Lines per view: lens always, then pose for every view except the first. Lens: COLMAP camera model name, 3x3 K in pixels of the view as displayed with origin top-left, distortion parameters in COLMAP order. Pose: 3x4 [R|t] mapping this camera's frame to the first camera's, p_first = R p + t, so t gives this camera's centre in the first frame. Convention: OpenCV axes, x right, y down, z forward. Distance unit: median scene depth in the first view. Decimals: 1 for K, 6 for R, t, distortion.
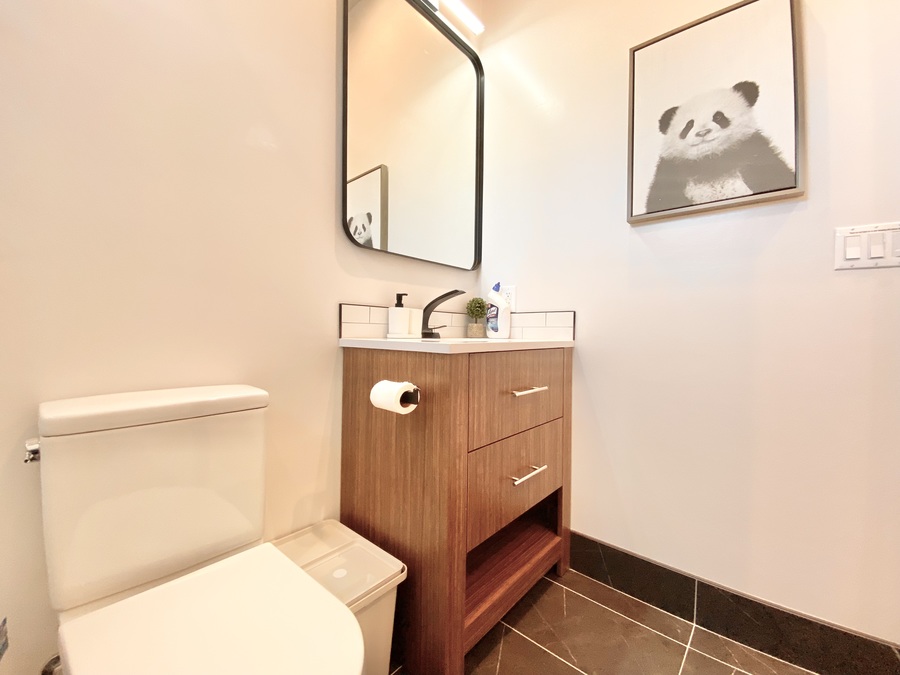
lens RADIAL K [[364.1, 0, 447.4], [0, 364.1, 339.4], [0, 0, 1]] dist [0.021231, -0.020078]
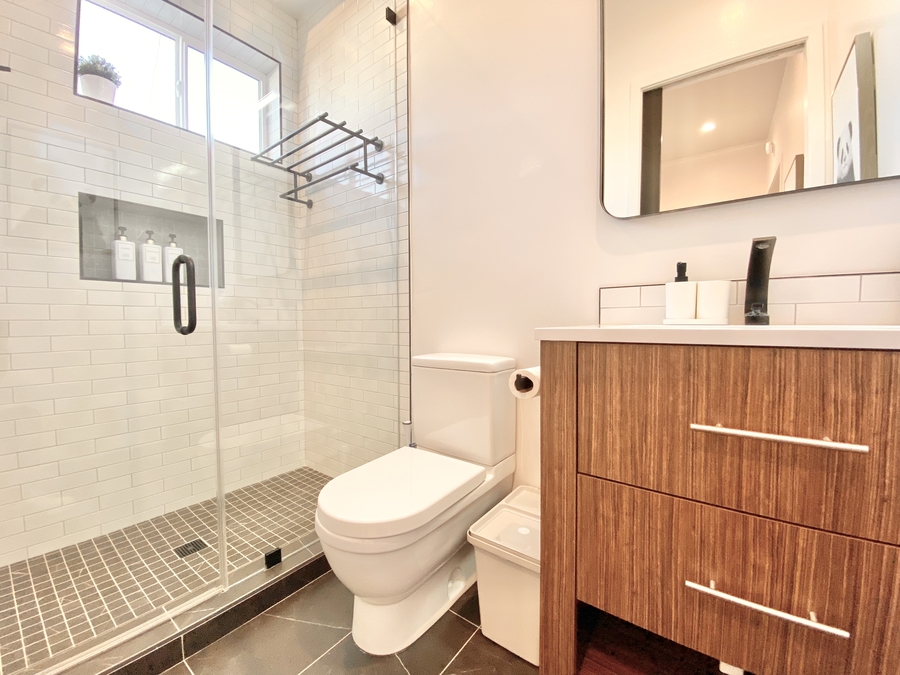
lens RADIAL K [[364.1, 0, 447.4], [0, 364.1, 339.4], [0, 0, 1]] dist [0.021231, -0.020078]
pose [[0.076209, 0.037189, -0.996398, 0.749826], [-0.011963, 0.999266, 0.036382, 0.006492], [0.997020, 0.009147, 0.076598, 0.630303]]
